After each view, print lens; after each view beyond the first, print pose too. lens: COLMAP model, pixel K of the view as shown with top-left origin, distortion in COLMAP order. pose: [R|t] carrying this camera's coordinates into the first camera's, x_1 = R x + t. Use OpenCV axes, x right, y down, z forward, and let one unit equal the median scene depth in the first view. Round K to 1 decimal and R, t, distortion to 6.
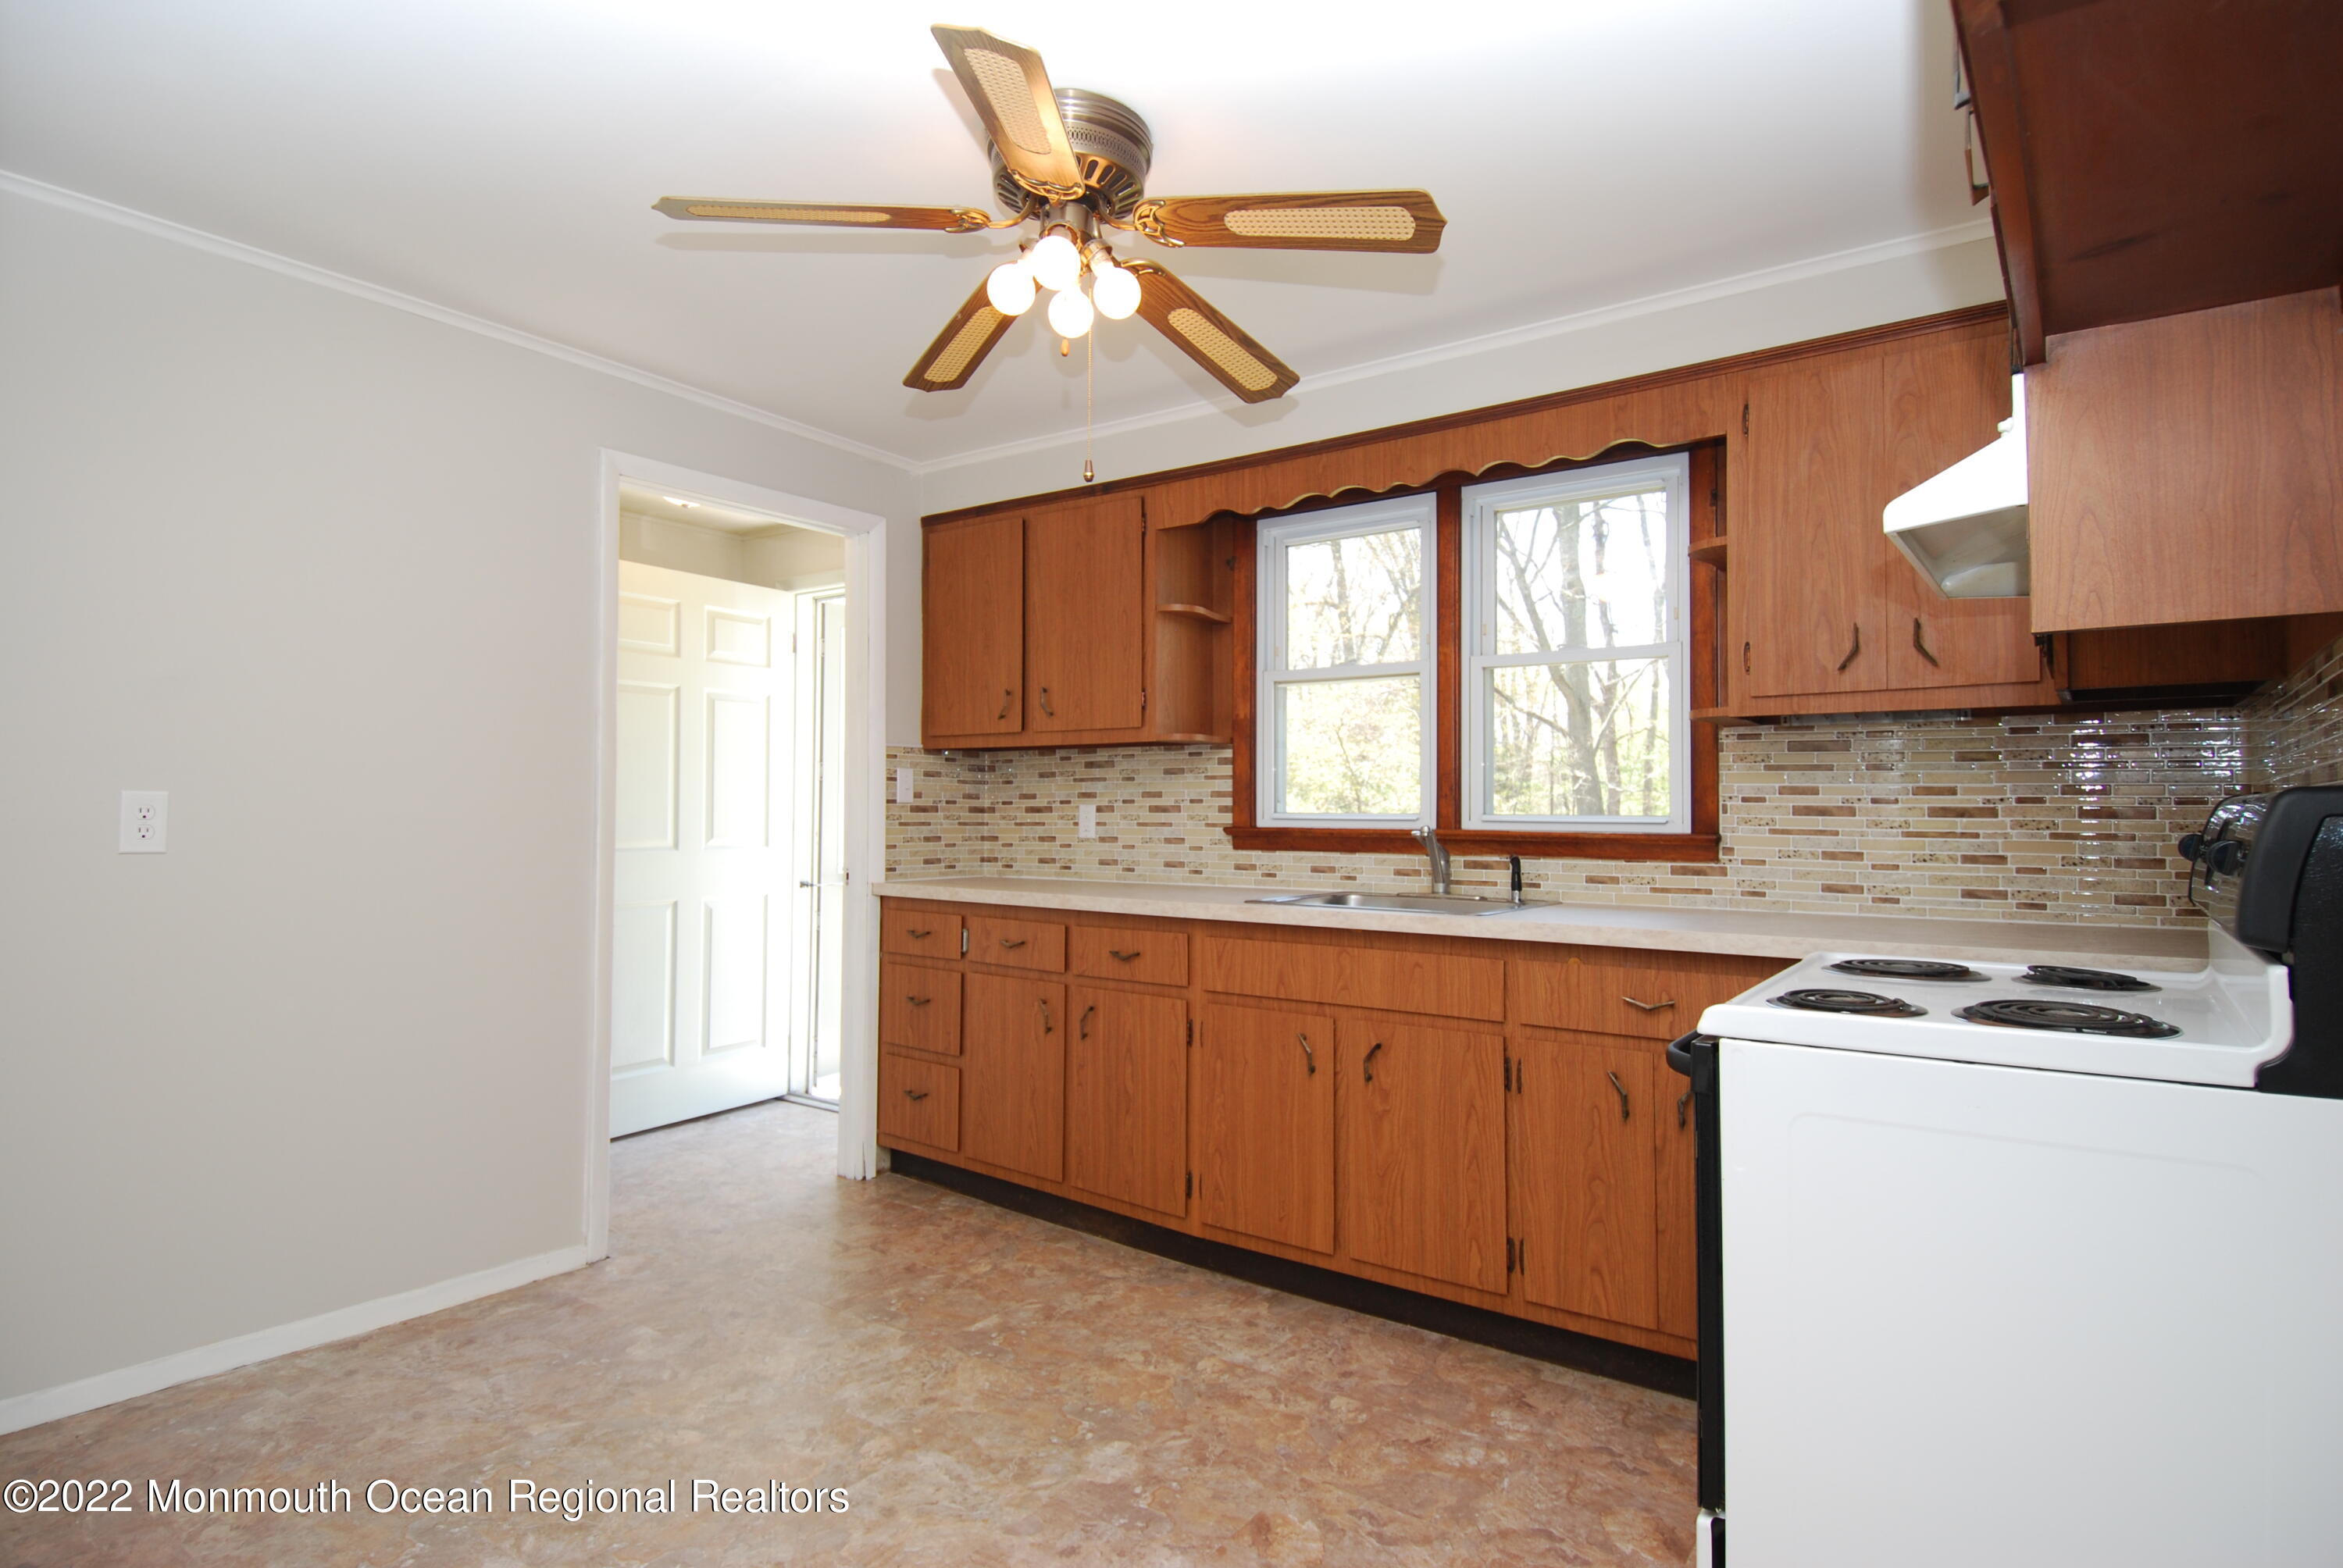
lens RADIAL K [[1211.9, 0, 1171.5], [0, 1211.9, 784.0], [0, 0, 1]] dist [0.030566, -0.037545]
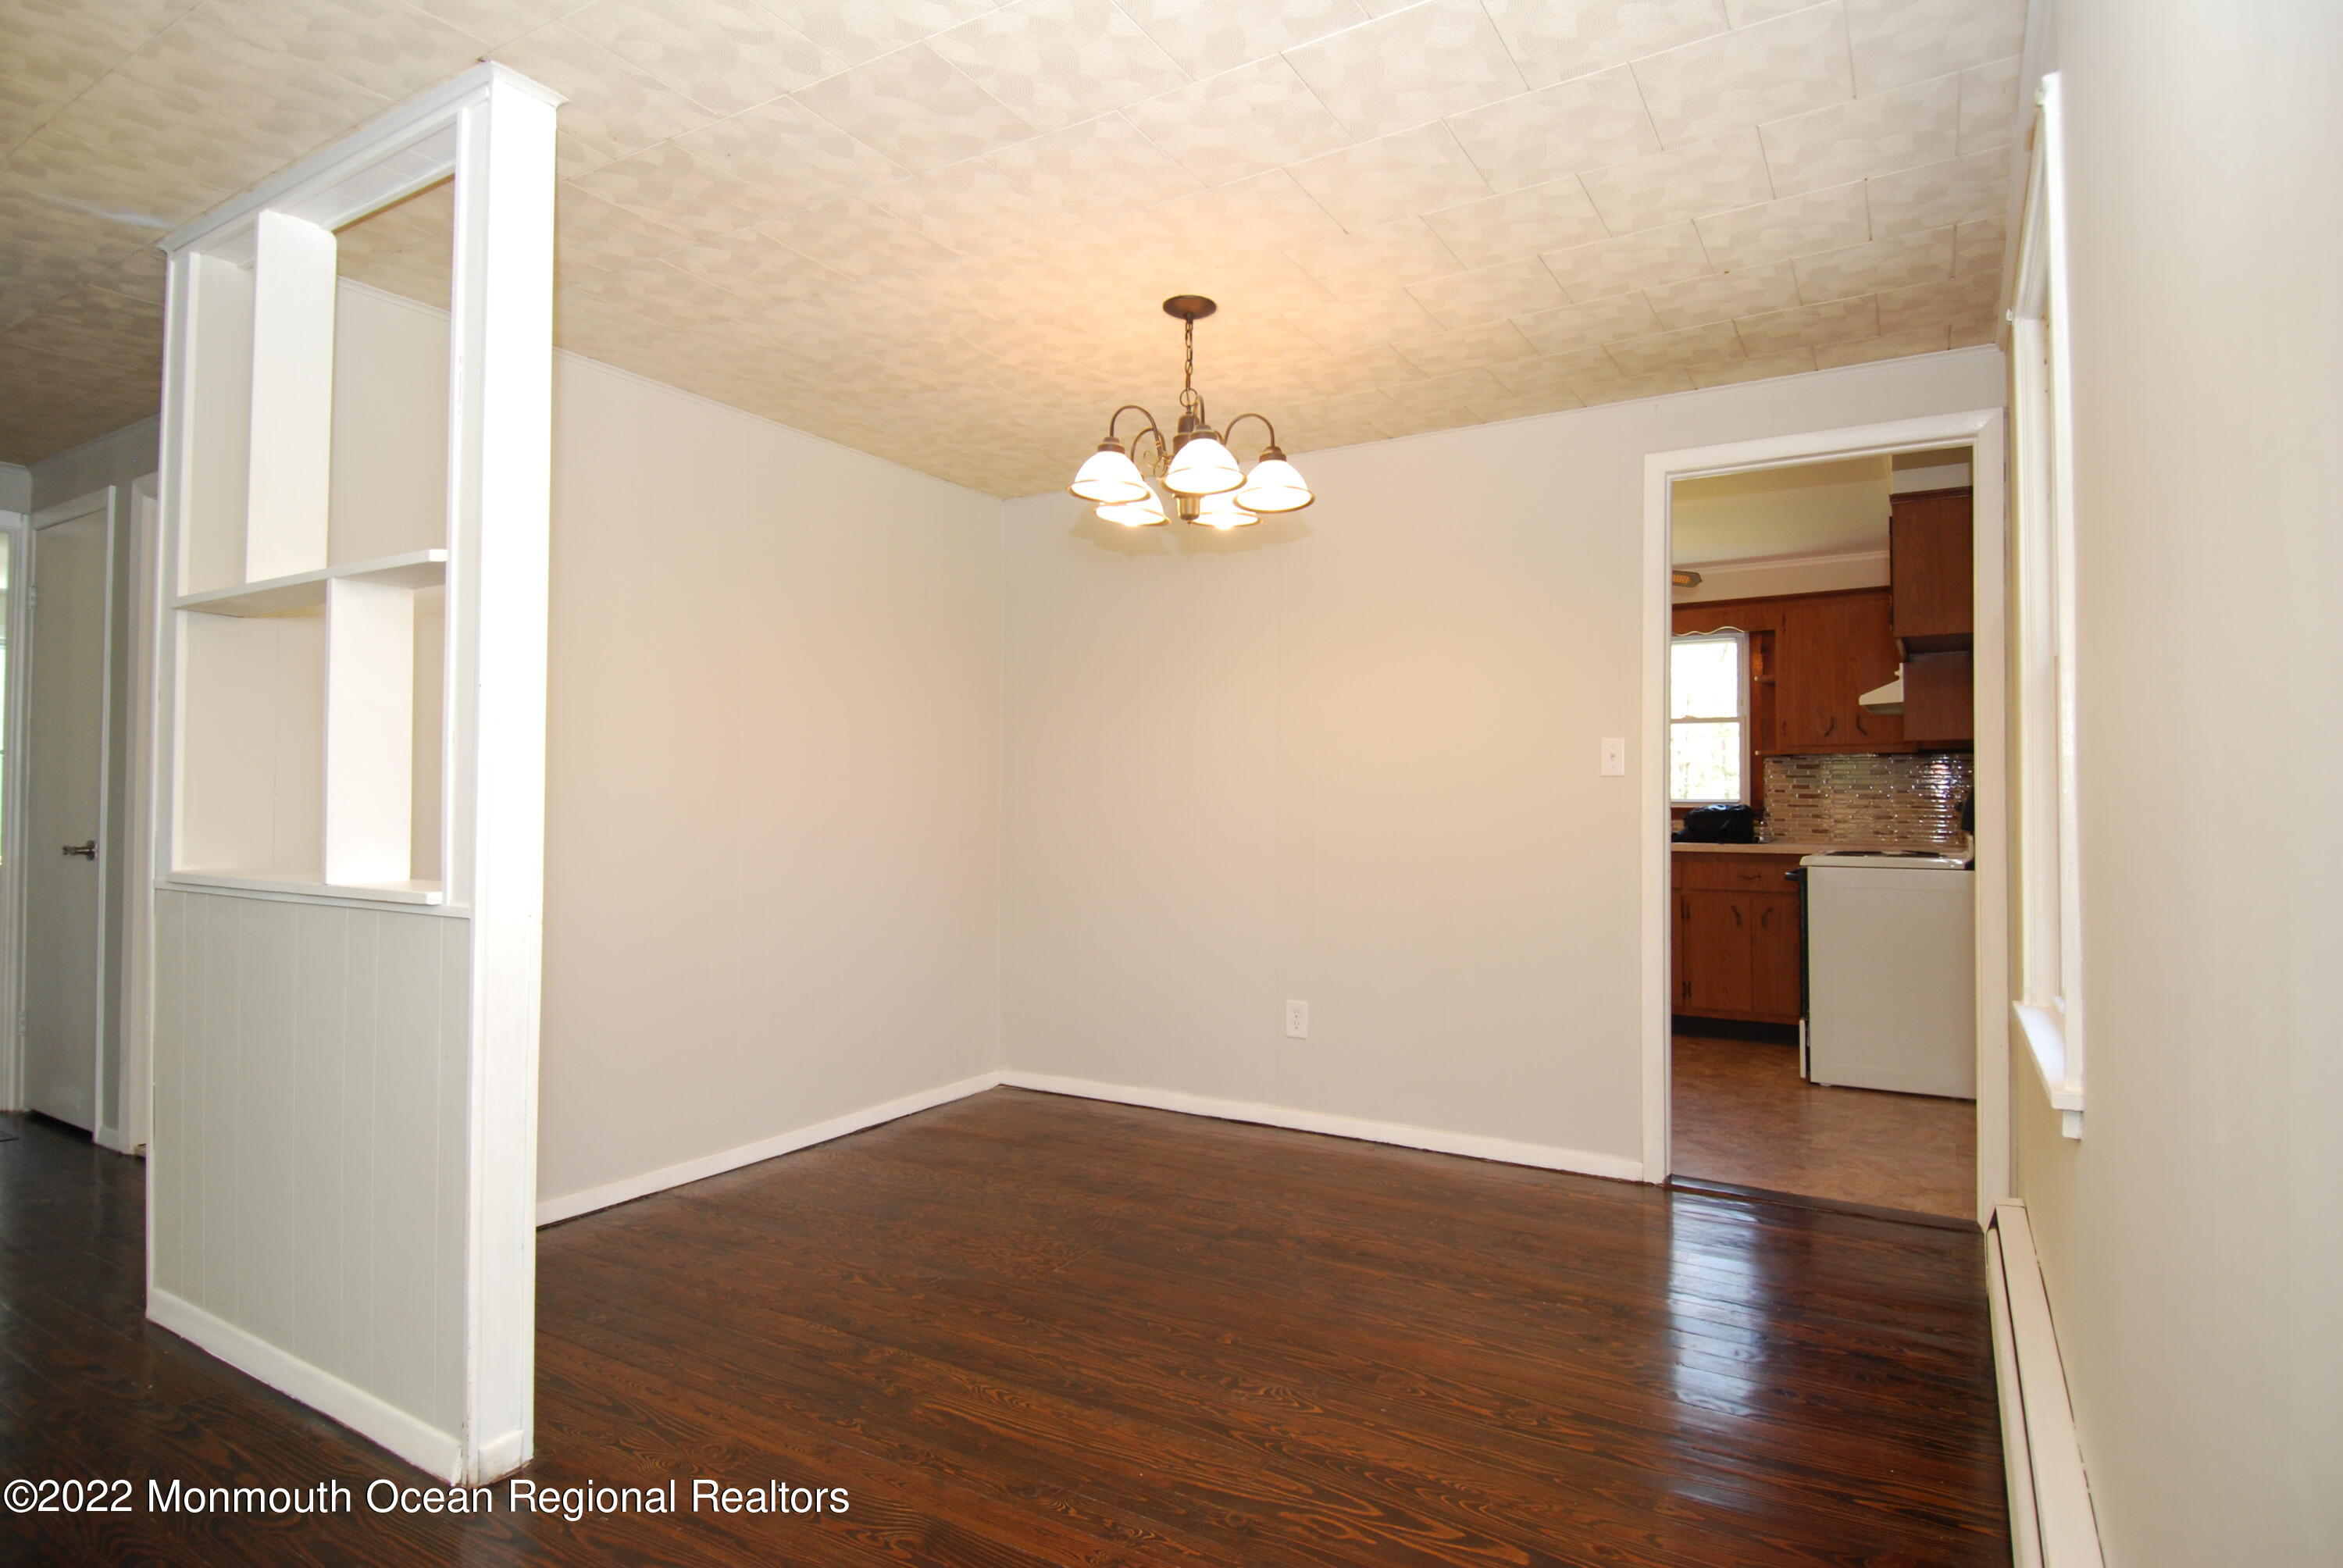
lens RADIAL K [[1211.9, 0, 1171.5], [0, 1211.9, 784.0], [0, 0, 1]] dist [0.030566, -0.037545]
pose [[0.997035, 0.004418, 0.076826, -0.796969], [-0.004744, 0.999980, 0.004069, -0.003842], [-0.076807, -0.004421, 0.997036, -1.117931]]
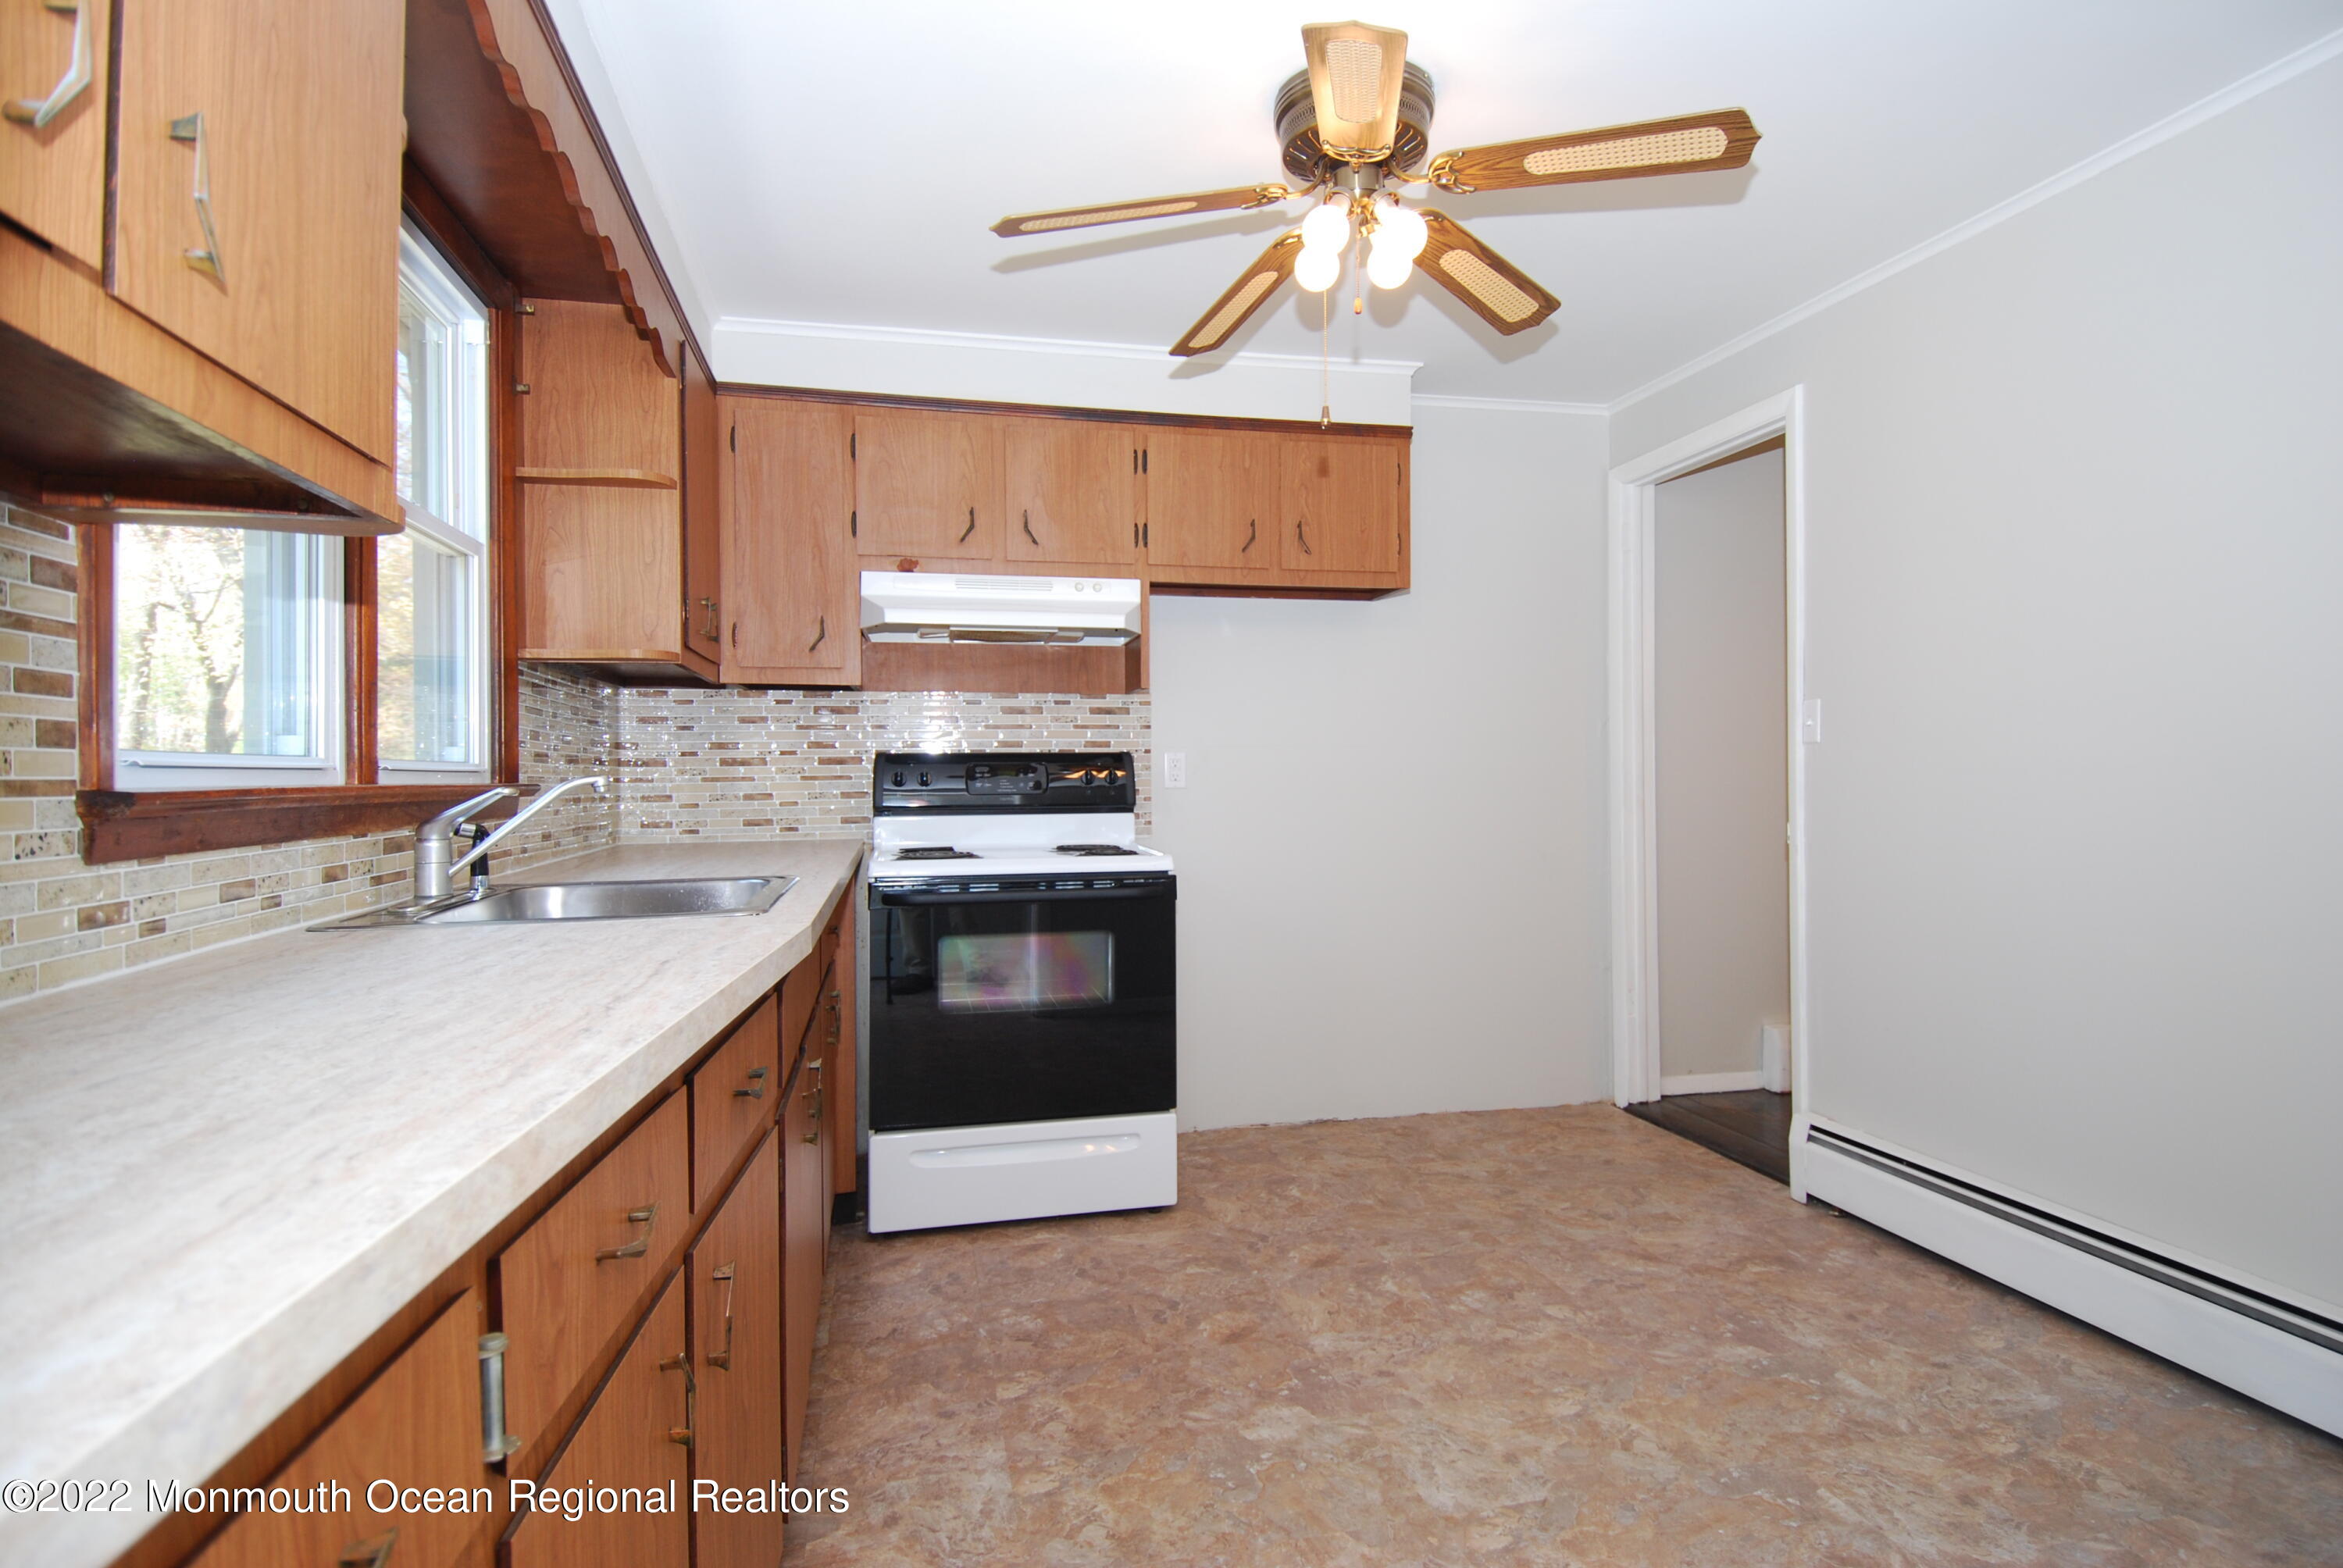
lens RADIAL K [[1237.7, 0, 1195.6], [0, 1237.7, 782.1], [0, 0, 1]] dist [0.067522, -0.071656]
pose [[-0.764947, -0.006545, 0.644060, -0.511753], [-0.015816, 0.999838, -0.008624, 0.042553], [-0.643899, -0.016783, -0.764926, 1.448732]]
